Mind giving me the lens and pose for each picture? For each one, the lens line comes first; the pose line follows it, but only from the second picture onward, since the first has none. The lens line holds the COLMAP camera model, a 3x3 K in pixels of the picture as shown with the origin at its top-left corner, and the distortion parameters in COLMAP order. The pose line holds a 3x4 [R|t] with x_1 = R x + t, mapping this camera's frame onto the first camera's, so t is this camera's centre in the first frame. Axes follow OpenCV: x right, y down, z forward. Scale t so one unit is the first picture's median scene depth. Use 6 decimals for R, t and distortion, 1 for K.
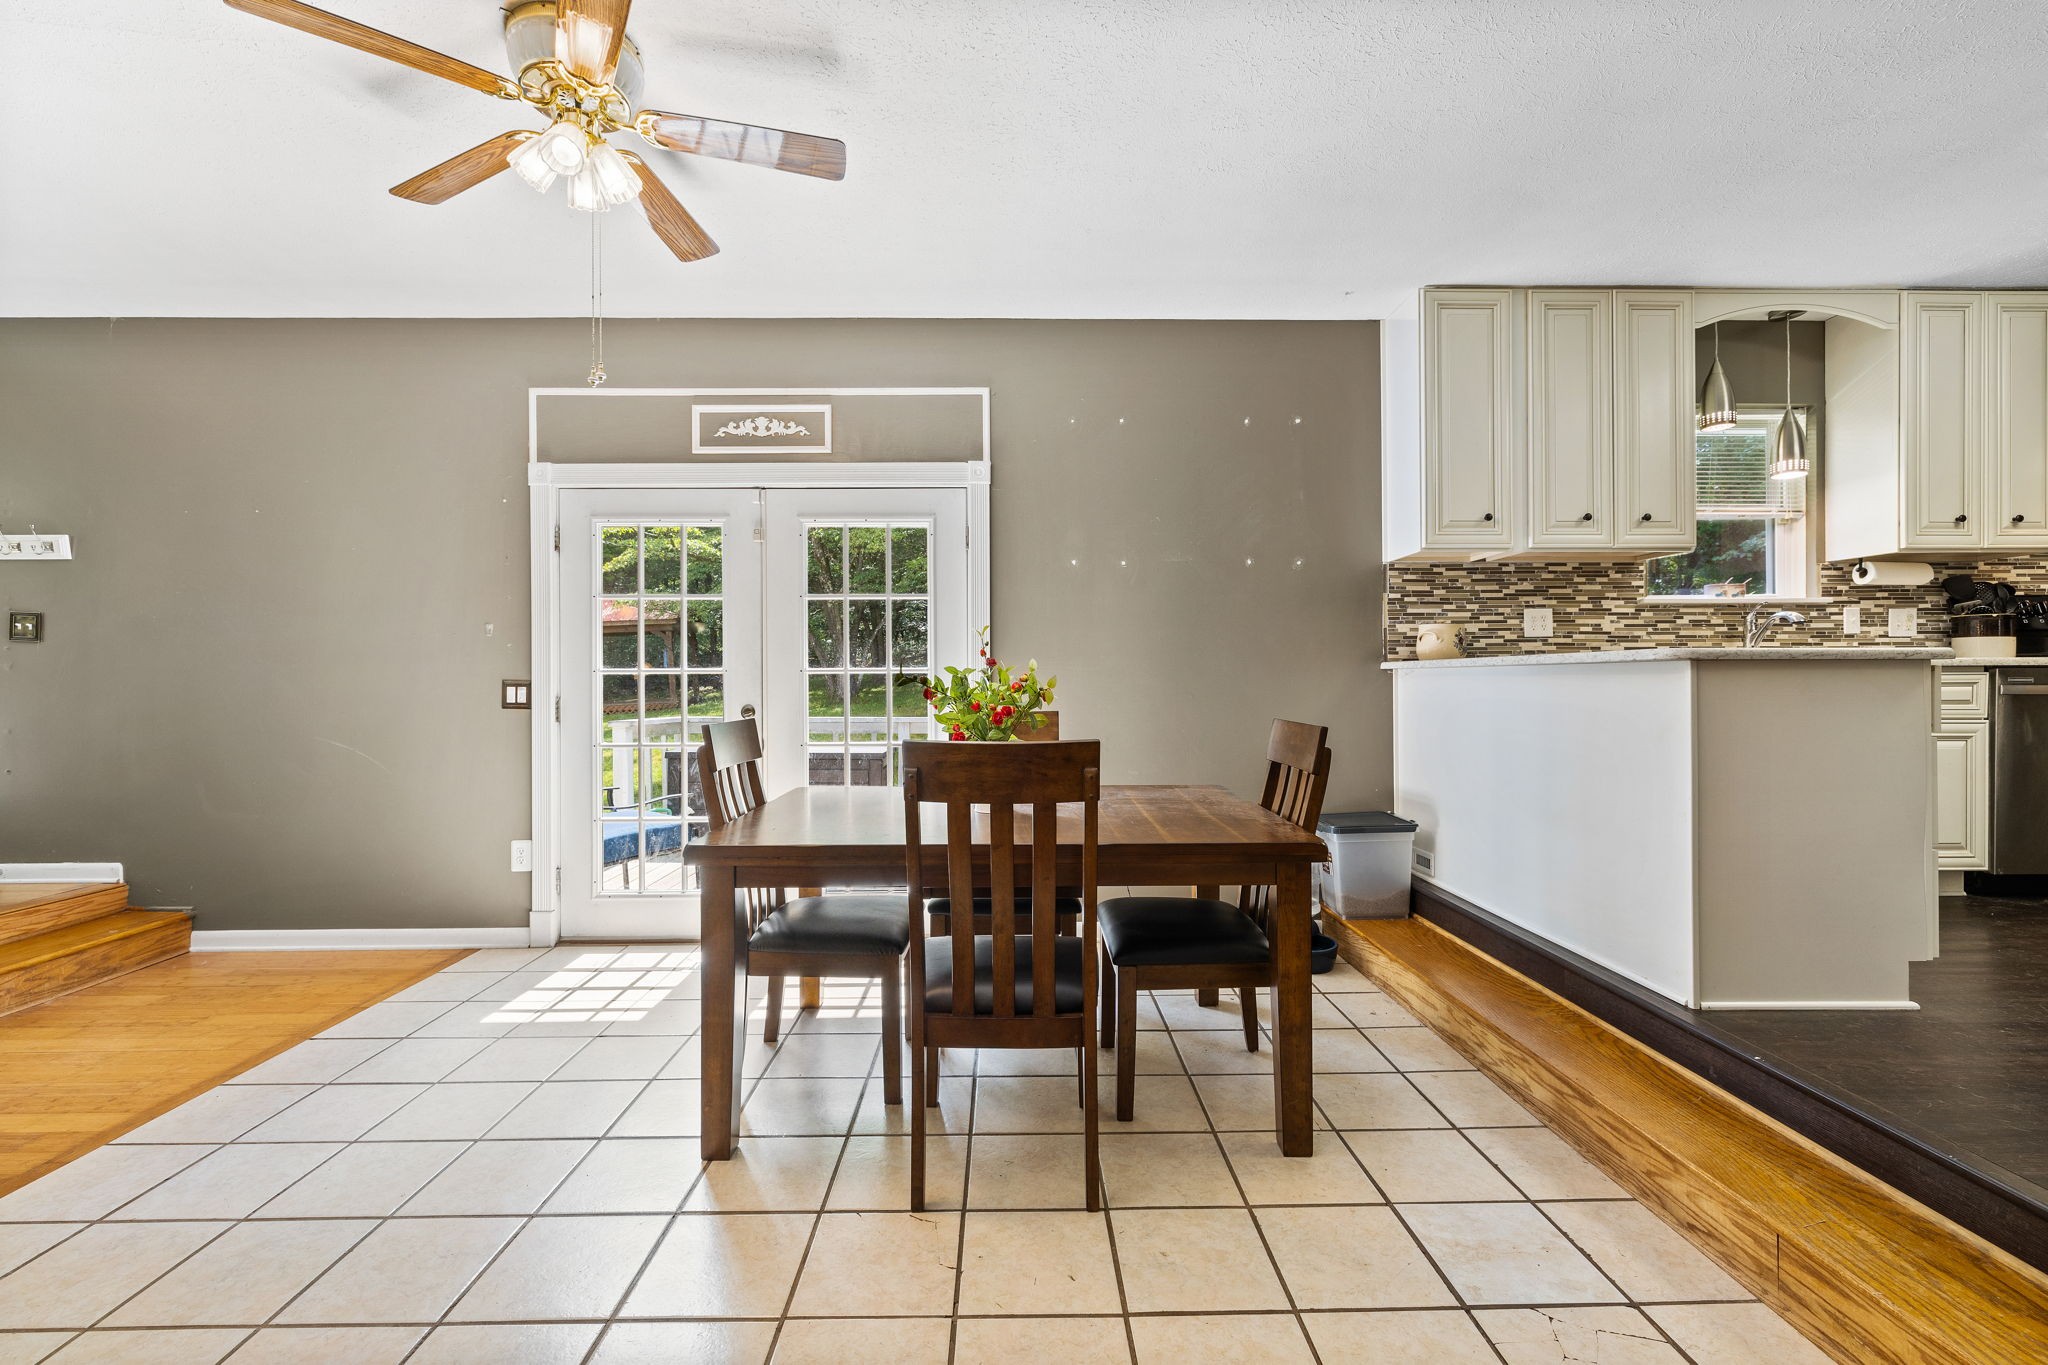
lens RADIAL K [[856.4, 0, 1014.1], [0, 856.4, 682.4], [0, 0, 1]] dist [-0.001406, 0.000440]
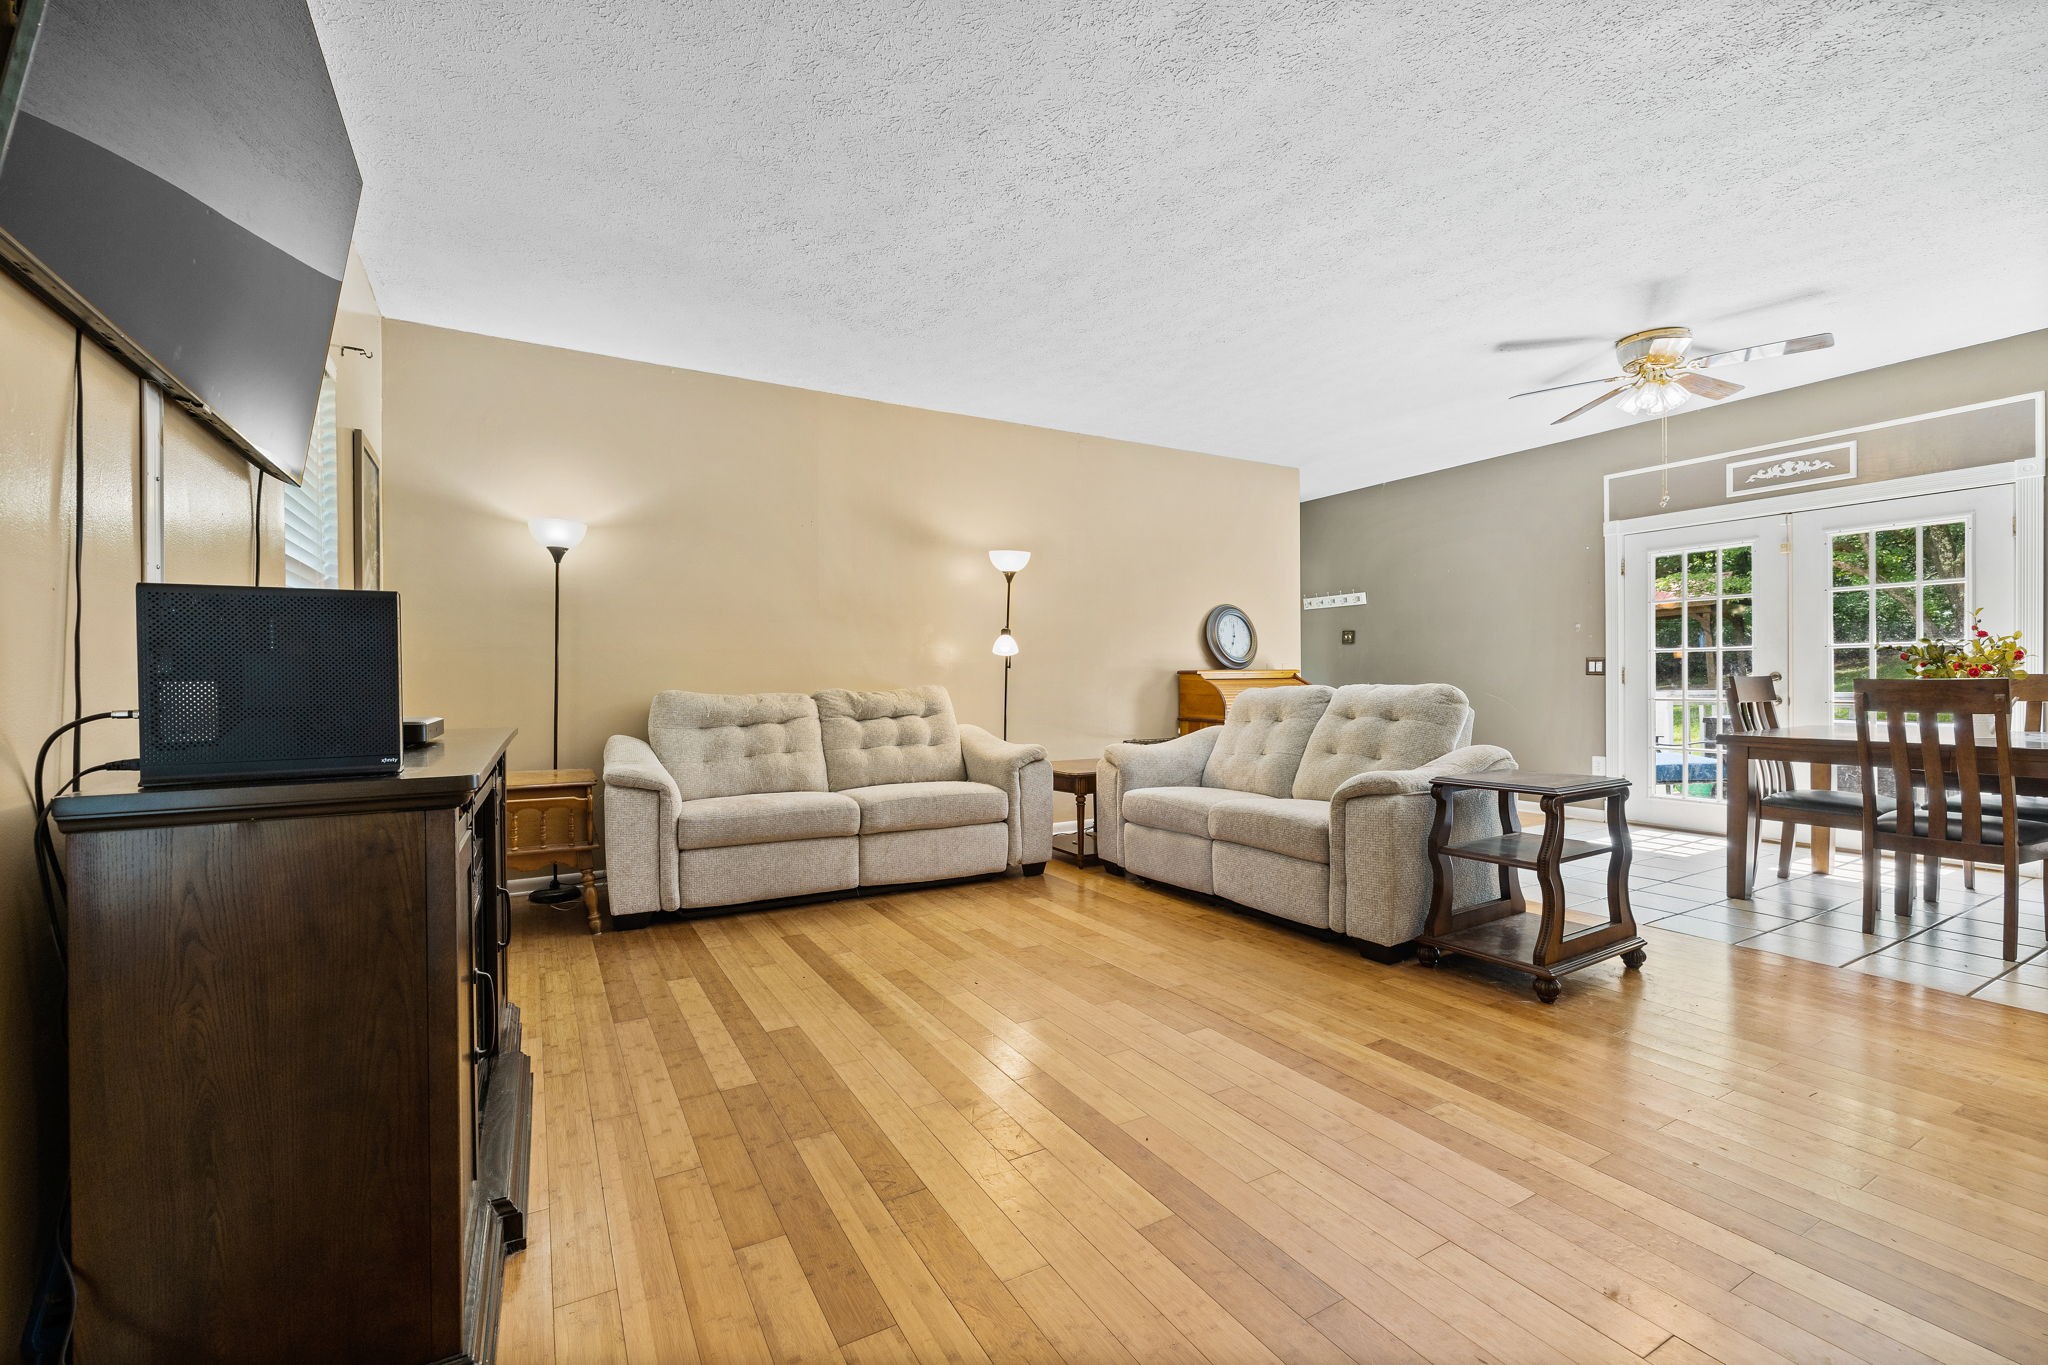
lens RADIAL K [[856.4, 0, 1020.7], [0, 856.4, 683.9], [0, 0, 1]] dist [-0.001406, 0.000440]
pose [[0.494183, 0.006043, -0.869337, 0.289337], [0.007822, 0.999904, 0.011398, 0.020189], [0.869323, -0.012433, 0.494088, -0.744302]]
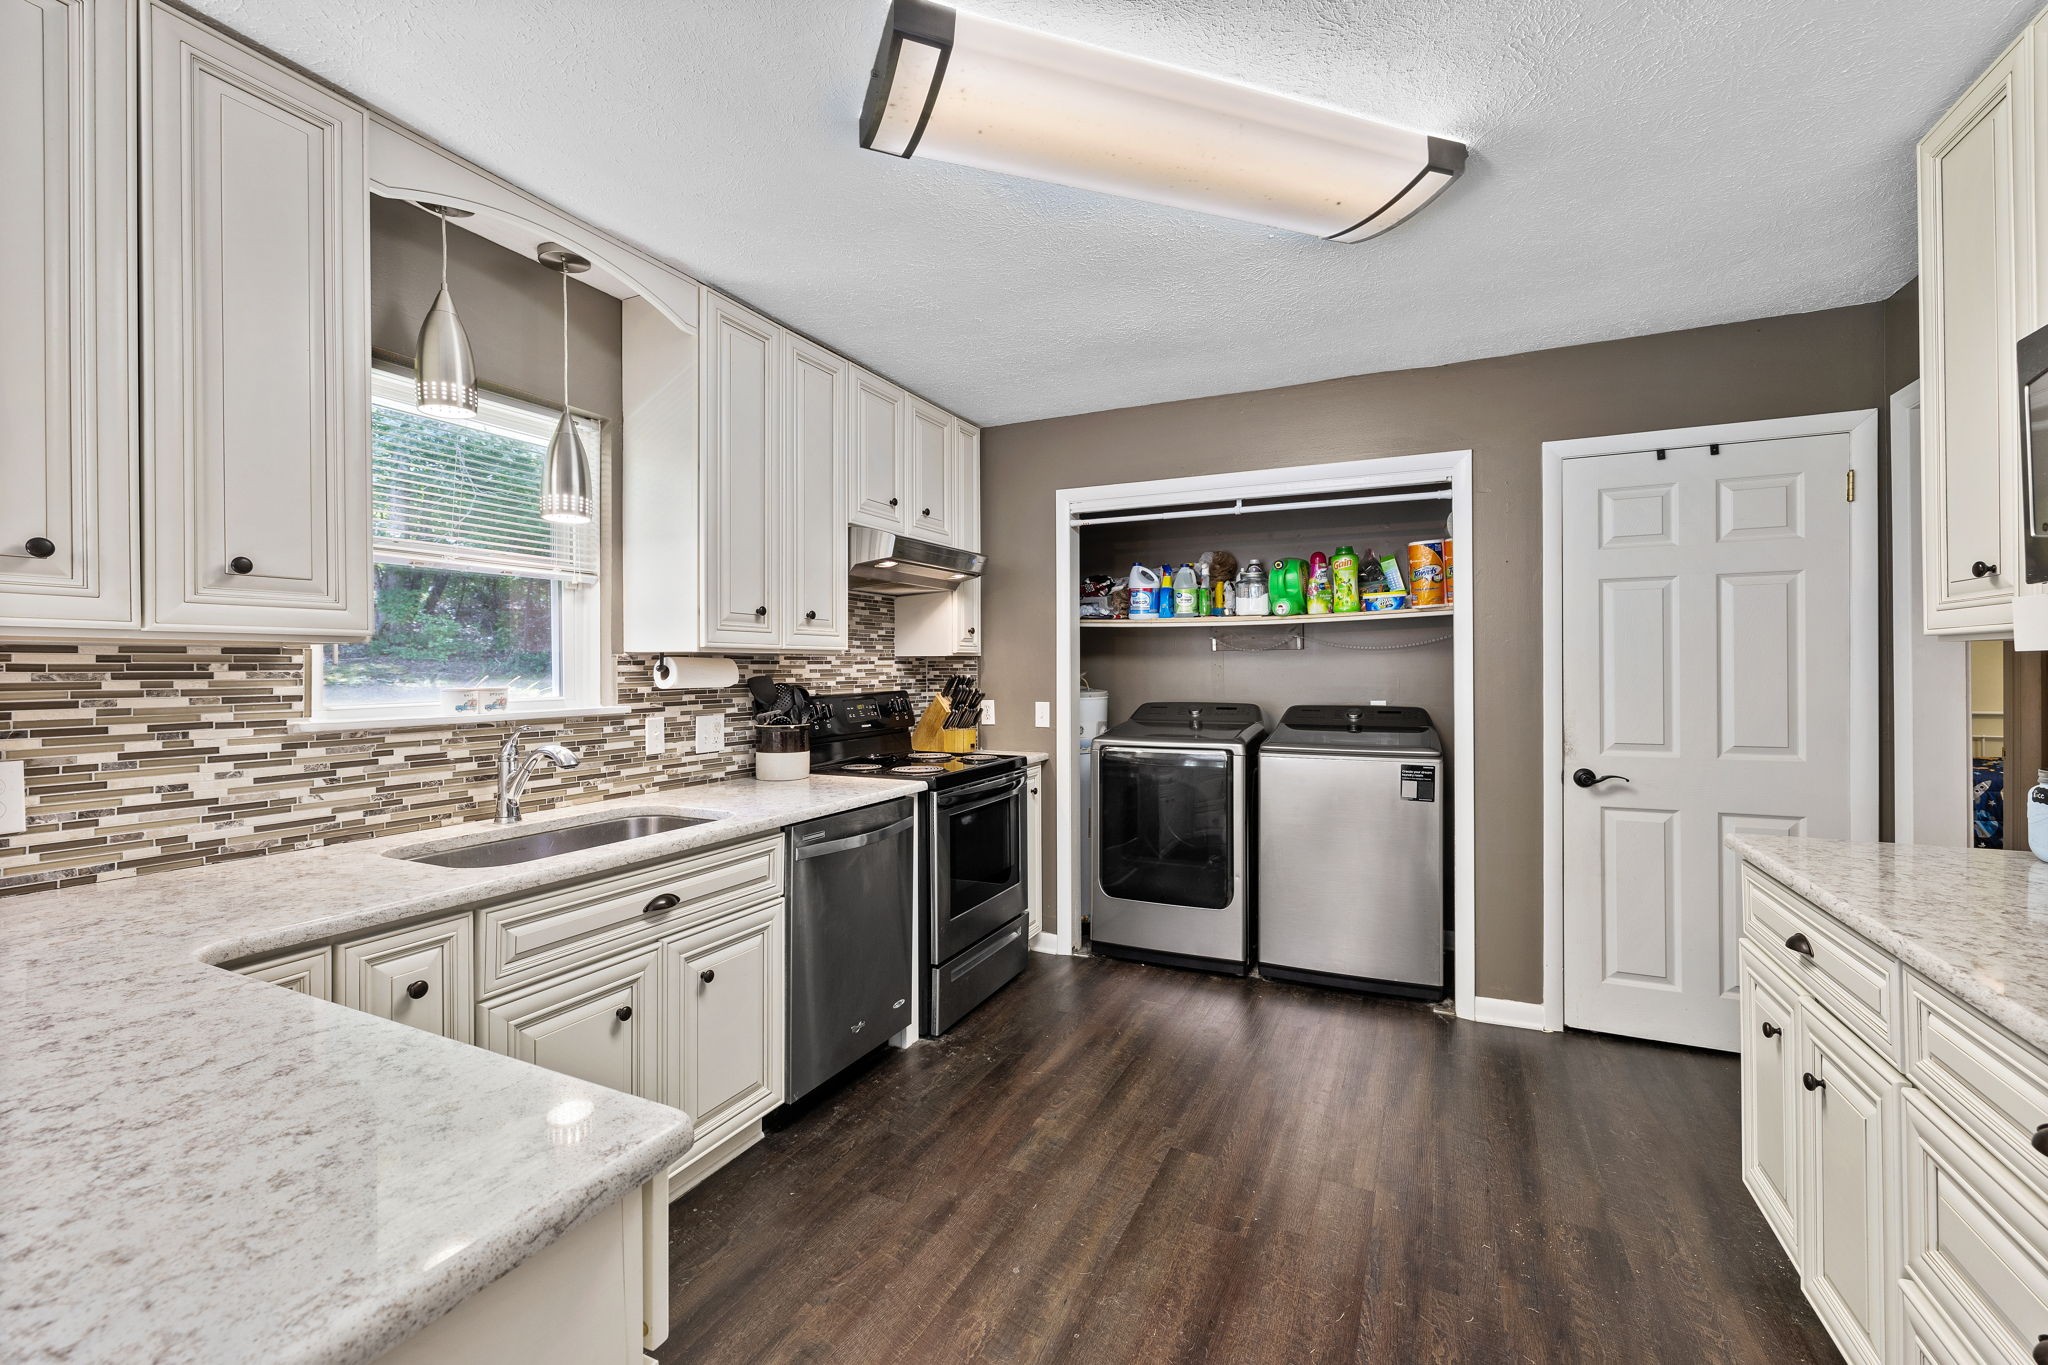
lens RADIAL K [[856.4, 0, 1021.9], [0, 856.4, 672.6], [0, 0, 1]] dist [-0.001406, 0.000440]
pose [[0.446774, -0.002774, 0.894642, 0.482005], [0.000005, 0.999995, 0.003098, -0.128169], [-0.894647, -0.001380, 0.446772, 0.411644]]
